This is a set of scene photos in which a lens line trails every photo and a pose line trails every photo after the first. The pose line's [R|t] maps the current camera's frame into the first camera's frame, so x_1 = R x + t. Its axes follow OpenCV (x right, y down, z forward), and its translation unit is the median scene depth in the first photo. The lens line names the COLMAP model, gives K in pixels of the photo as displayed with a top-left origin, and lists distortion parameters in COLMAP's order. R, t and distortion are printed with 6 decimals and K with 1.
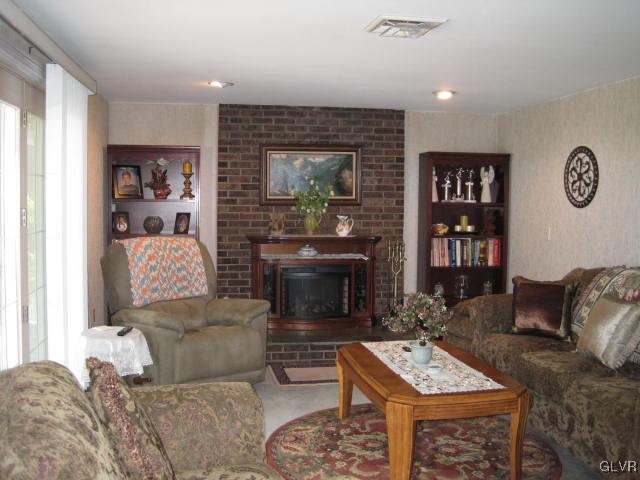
lens RADIAL K [[644.3, 0, 316.0], [0, 644.3, 224.4], [0, 0, 1]] dist [-0.190490, 0.170474]
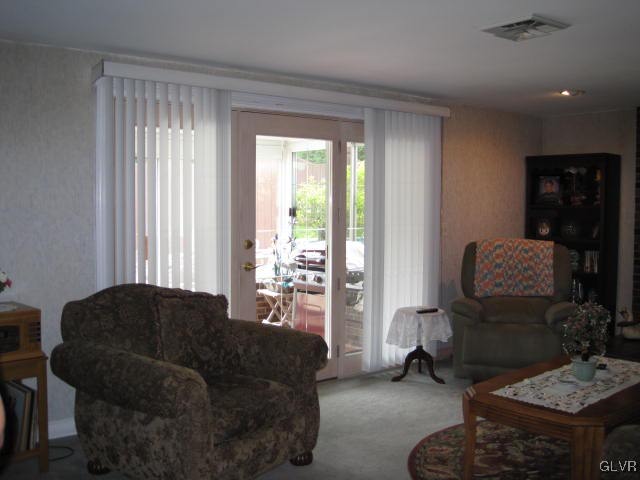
lens RADIAL K [[644.3, 0, 316.0], [0, 644.3, 224.4], [0, 0, 1]] dist [-0.190490, 0.170474]
pose [[0.496684, 0.022070, -0.867651, 0.550412], [-0.035920, 0.999343, 0.004858, 0.001729], [0.867188, 0.028753, 0.497151, 0.153342]]
